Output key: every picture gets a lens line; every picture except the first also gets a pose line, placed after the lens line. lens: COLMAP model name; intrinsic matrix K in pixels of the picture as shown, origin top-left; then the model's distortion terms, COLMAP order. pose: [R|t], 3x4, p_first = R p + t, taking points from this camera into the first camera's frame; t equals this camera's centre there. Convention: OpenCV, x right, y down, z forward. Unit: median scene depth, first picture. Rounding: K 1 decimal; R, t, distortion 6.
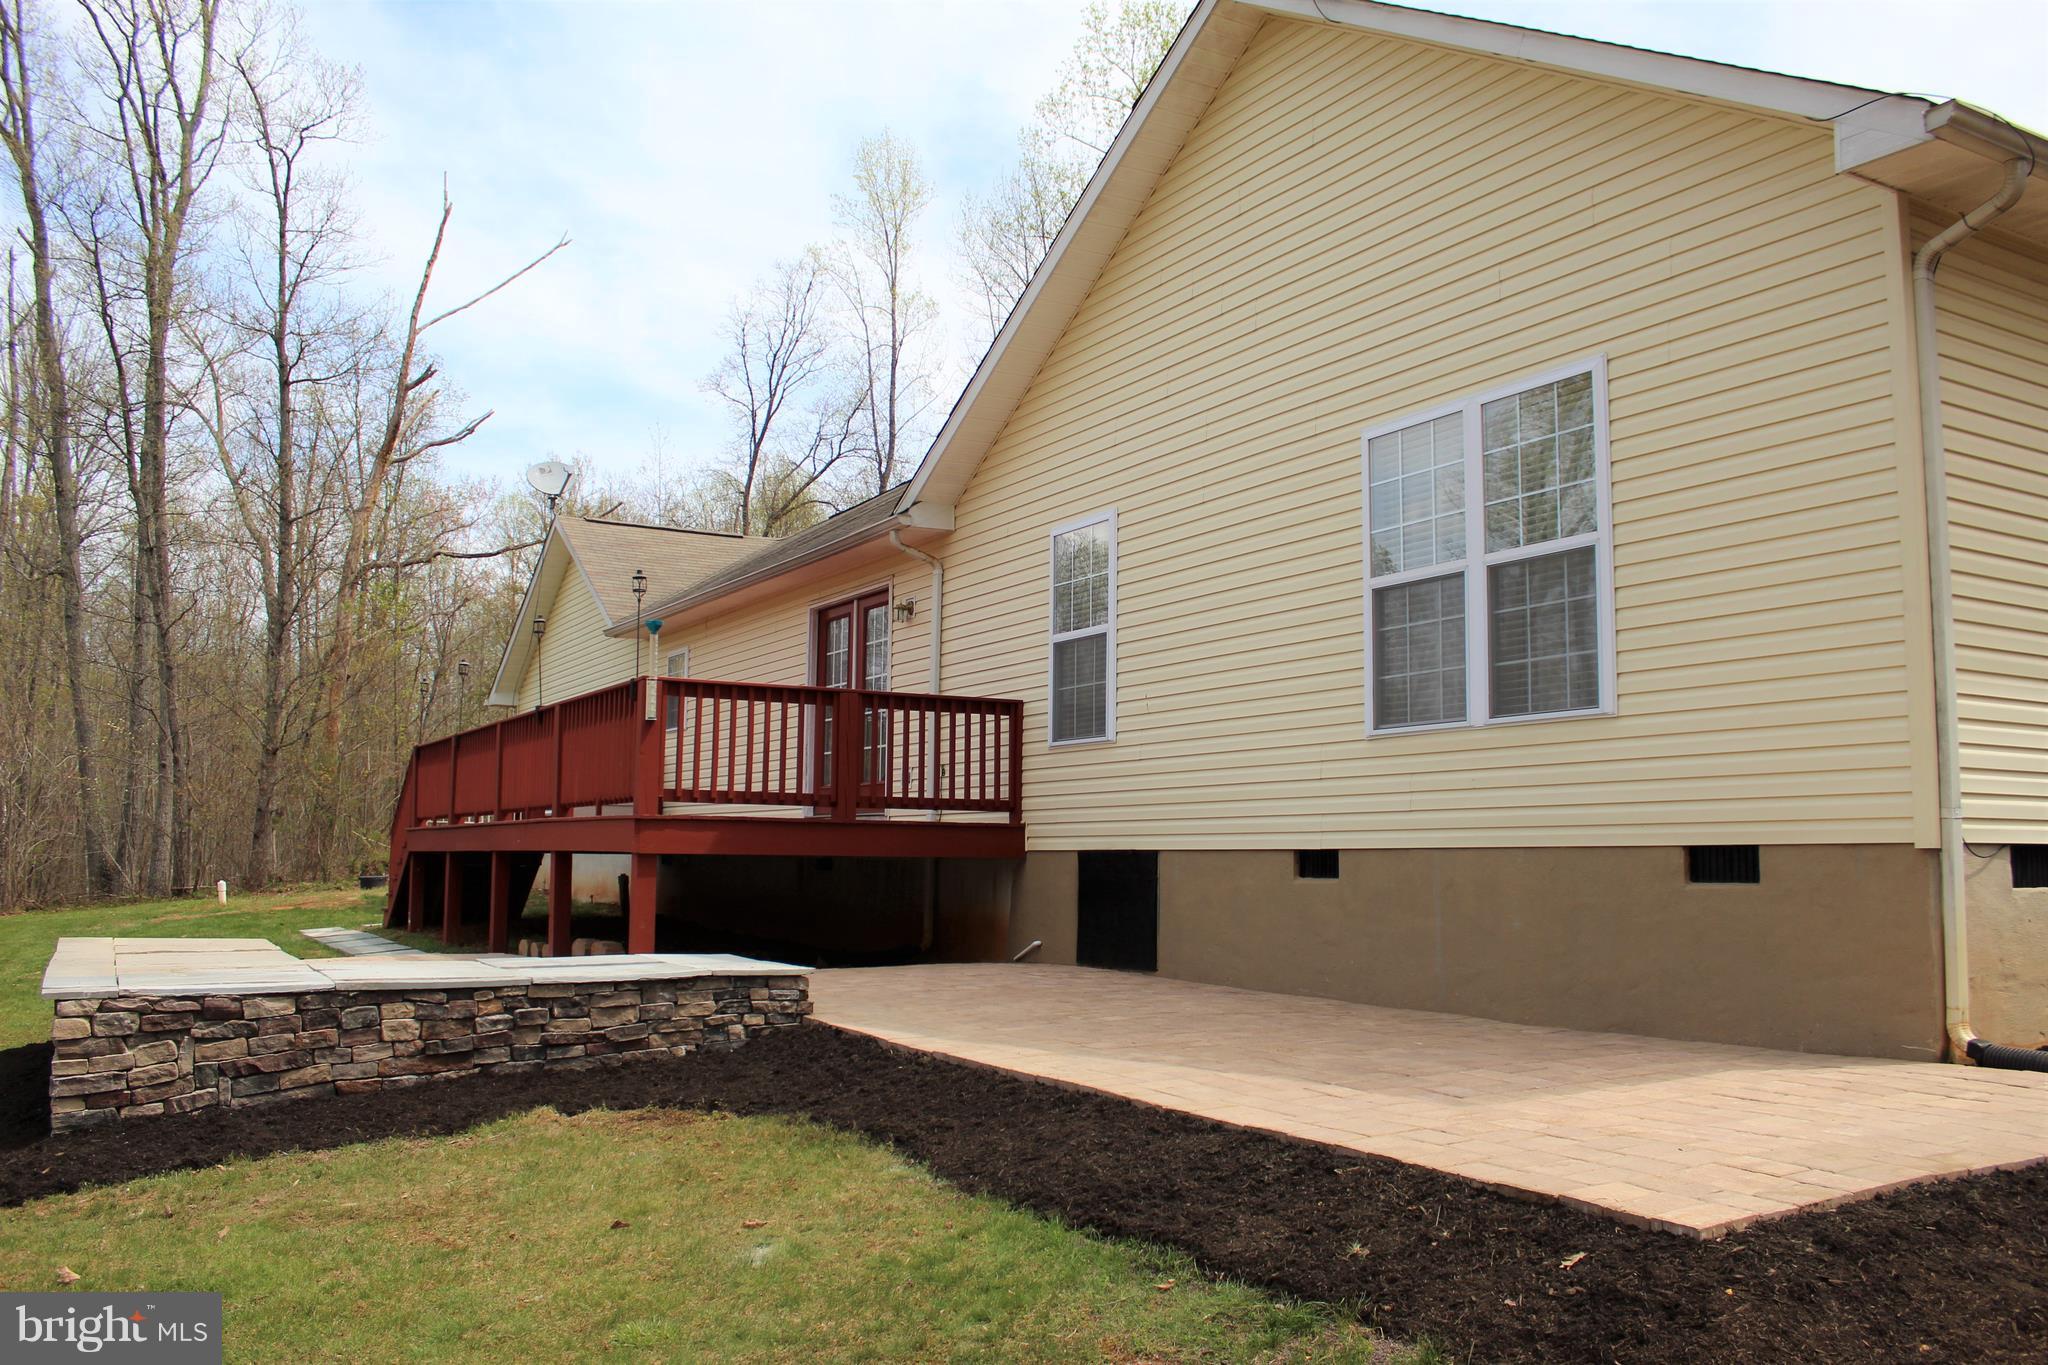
lens RADIAL K [[1709.0, 0, 1024.0], [0, 1709.0, 682.5], [0, 0, 1]] dist [-0.170231, 0.160635]
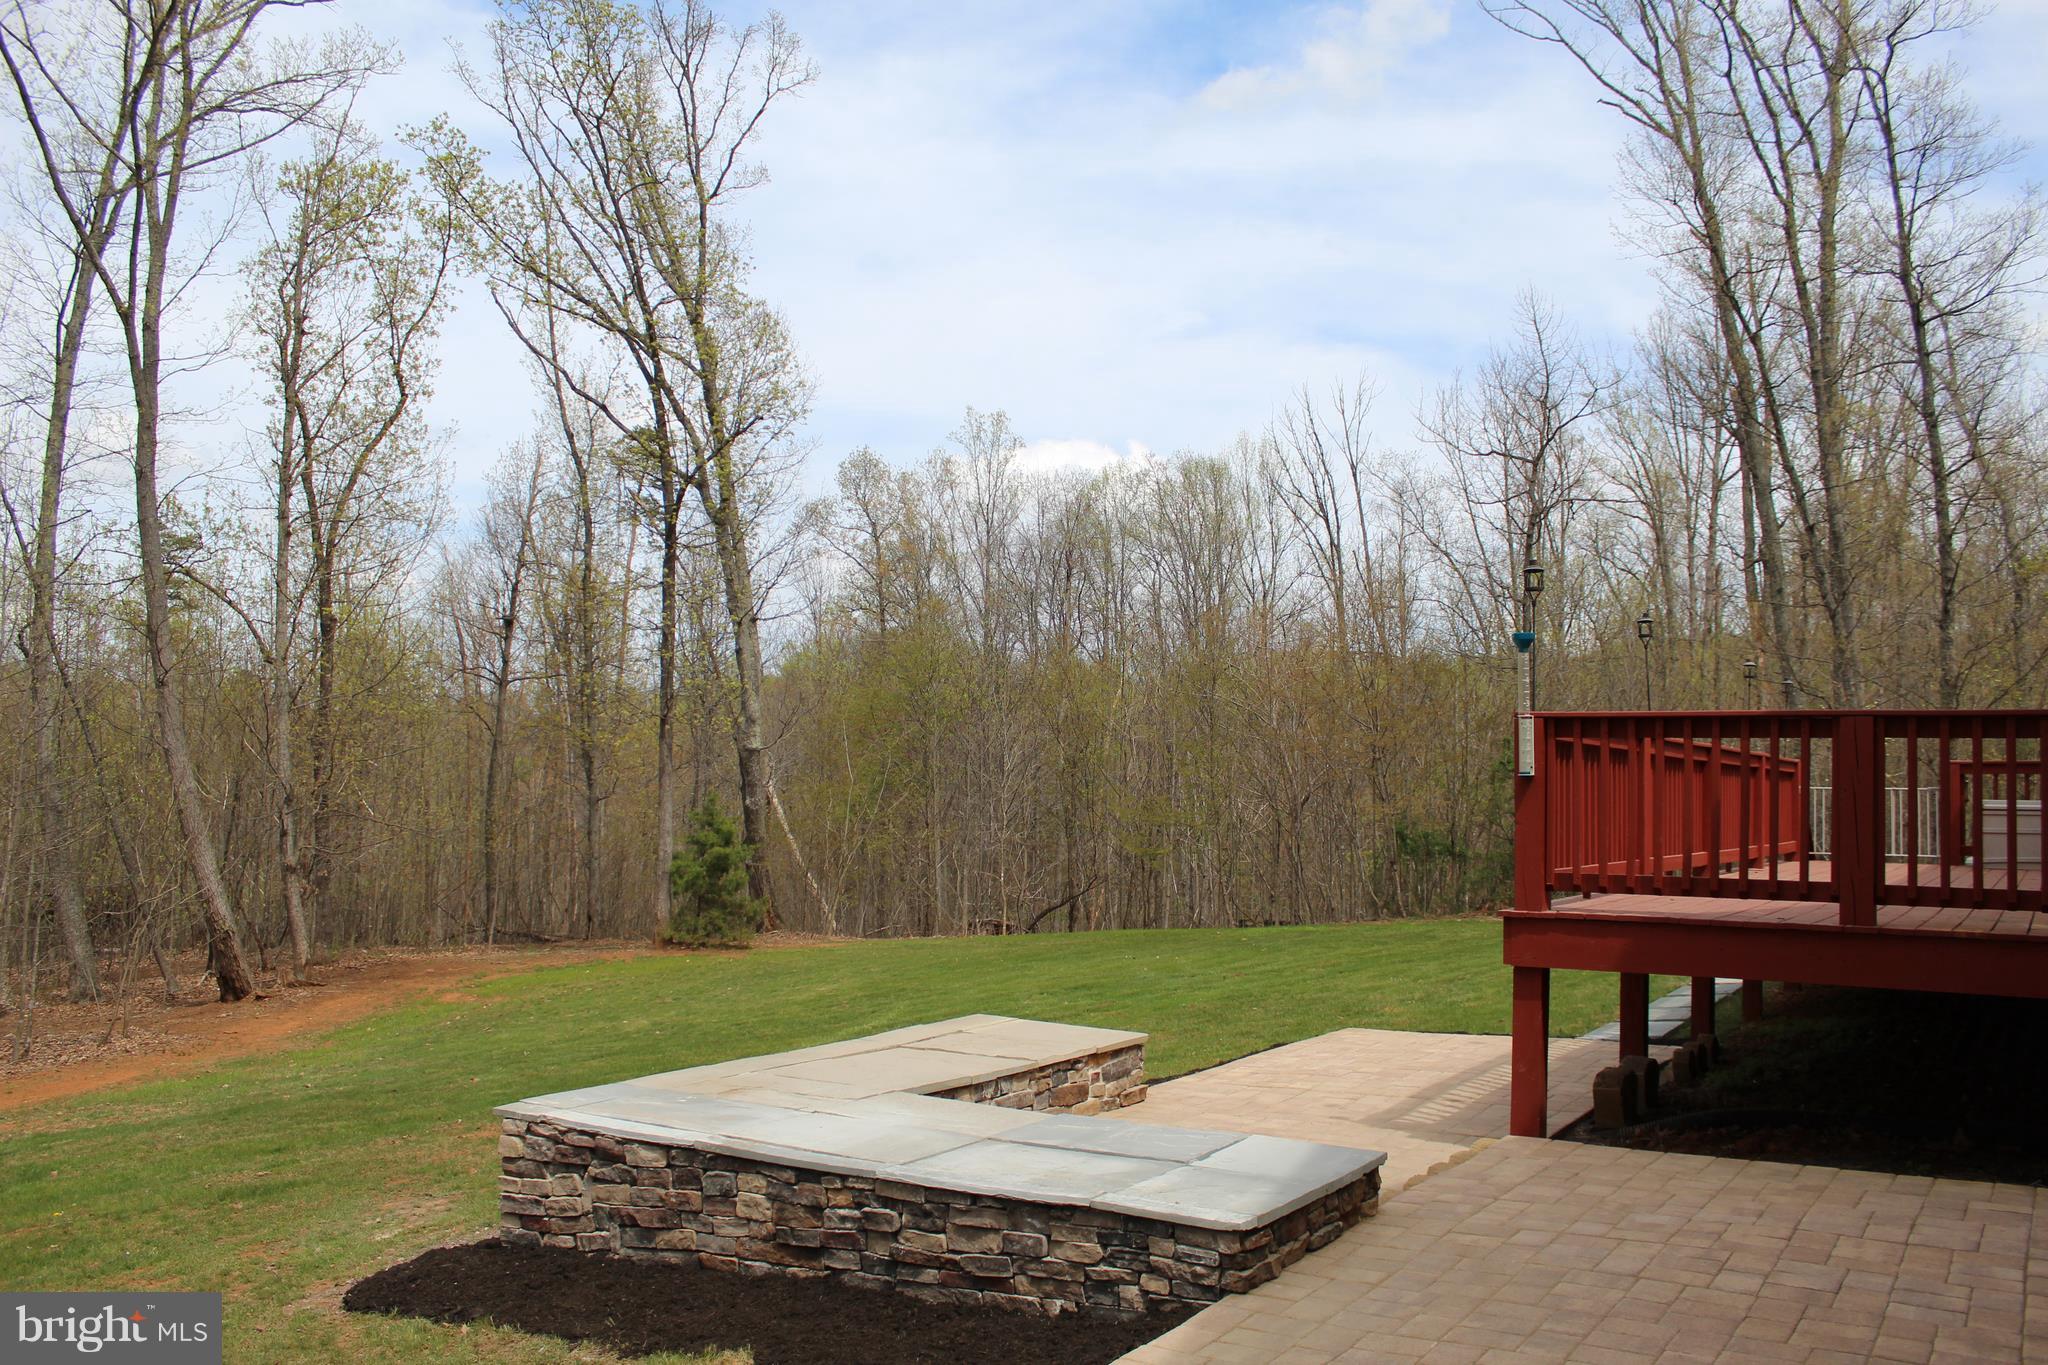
lens RADIAL K [[1709.0, 0, 1024.0], [0, 1709.0, 682.5], [0, 0, 1]] dist [-0.170231, 0.160635]
pose [[0.467189, -0.055213, -0.882432, 0.447843], [0.074839, 0.996936, -0.022755, -0.025187], [0.880984, -0.055409, 0.469890, 0.735051]]
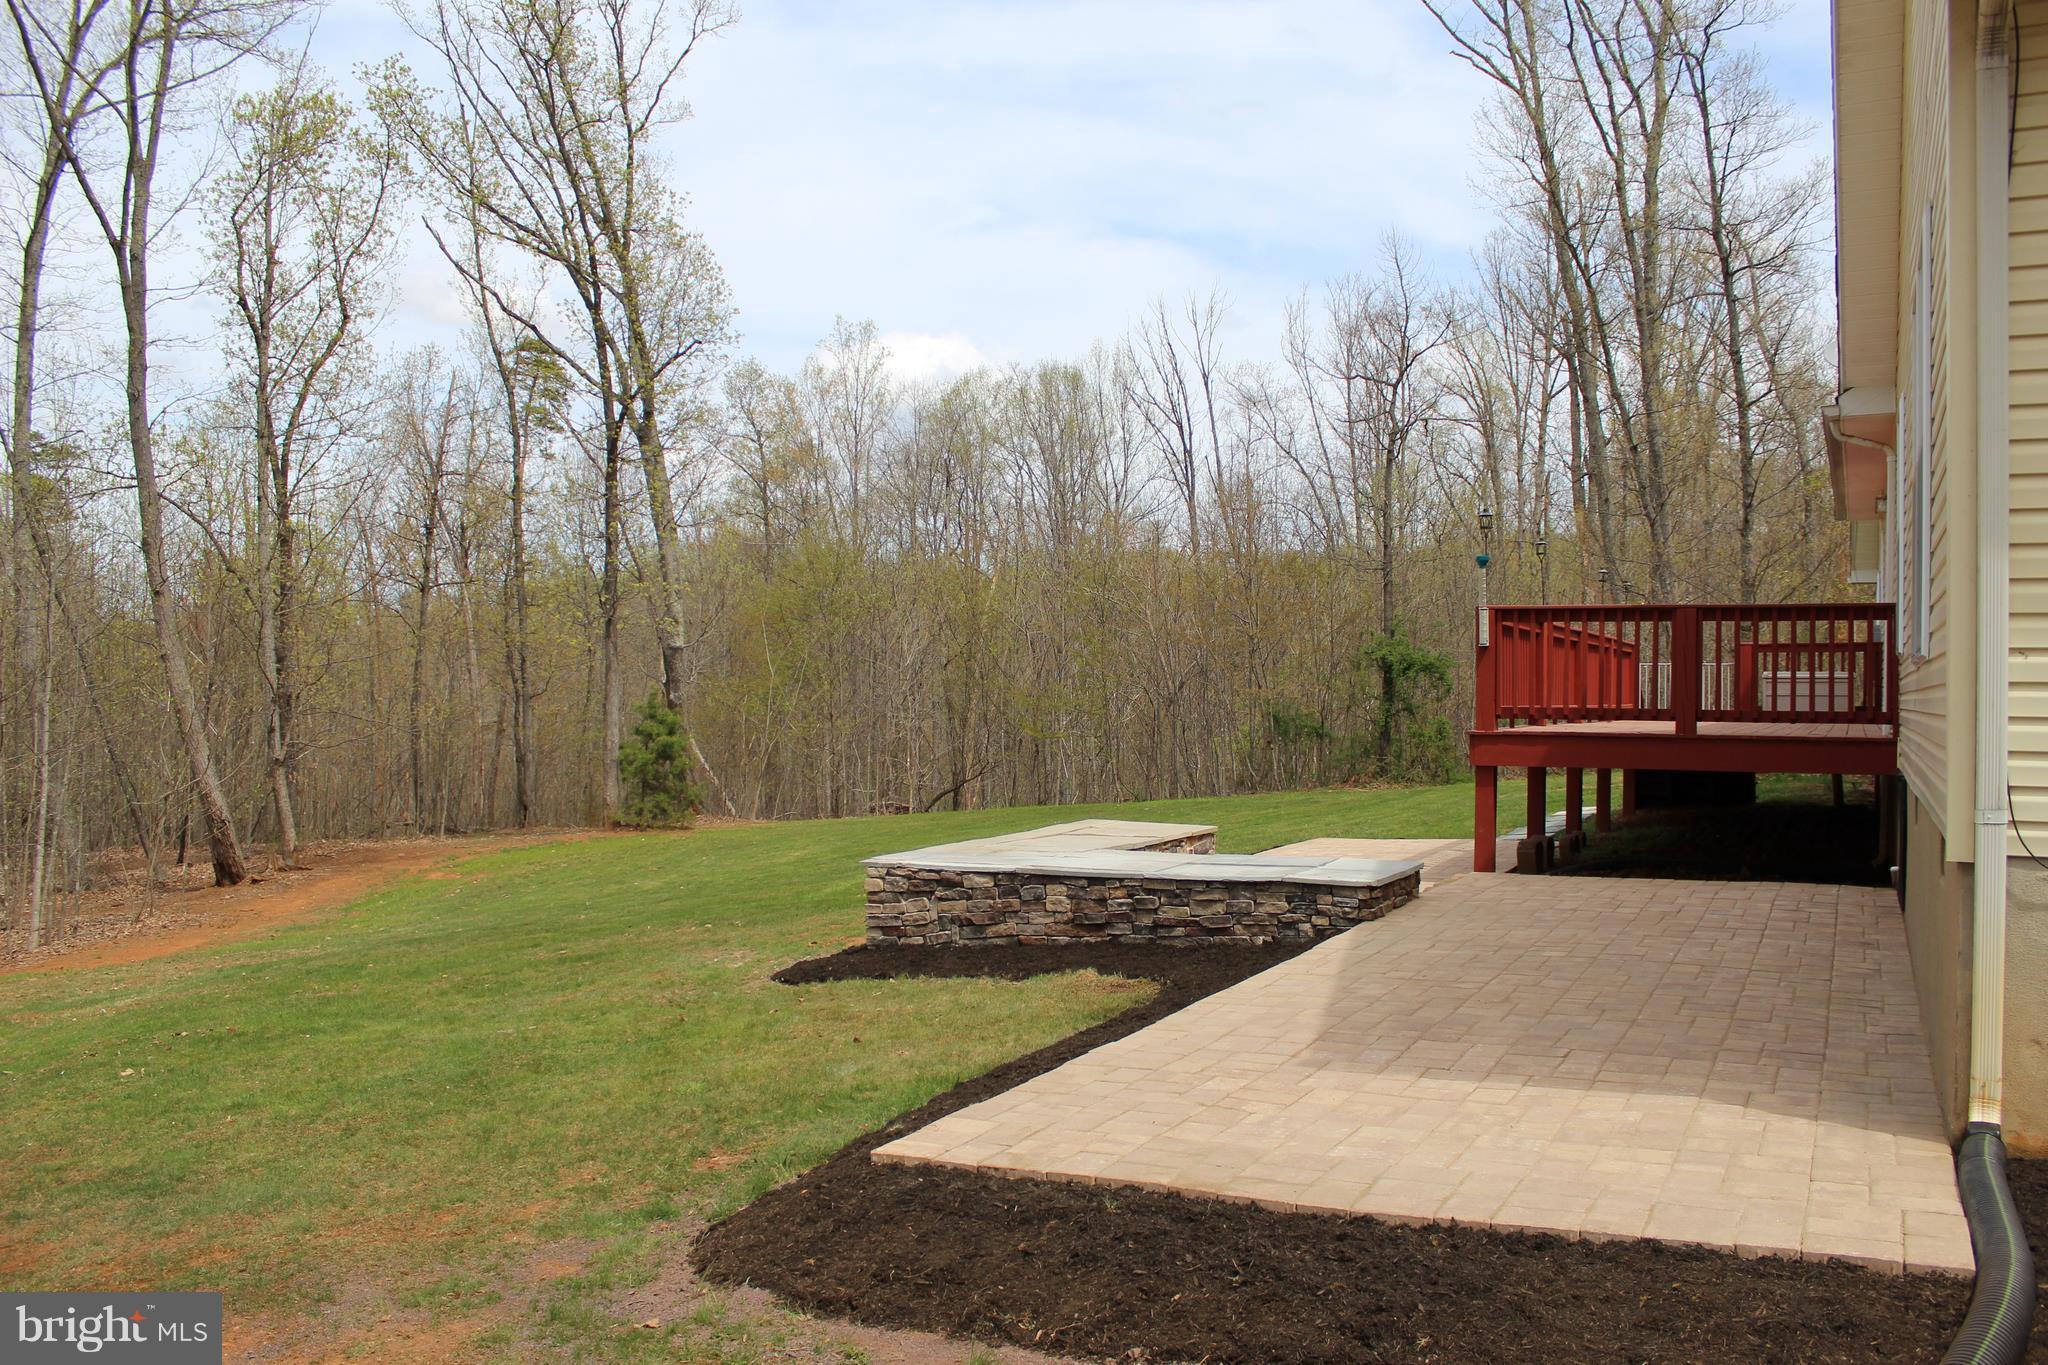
lens RADIAL K [[1709.0, 0, 1024.0], [0, 1709.0, 682.5], [0, 0, 1]] dist [-0.170231, 0.160635]
pose [[0.553159, -0.008828, -0.833029, 0.800637], [0.082156, 0.995648, 0.044002, -0.041637], [0.829015, -0.092778, 0.551476, 0.203736]]
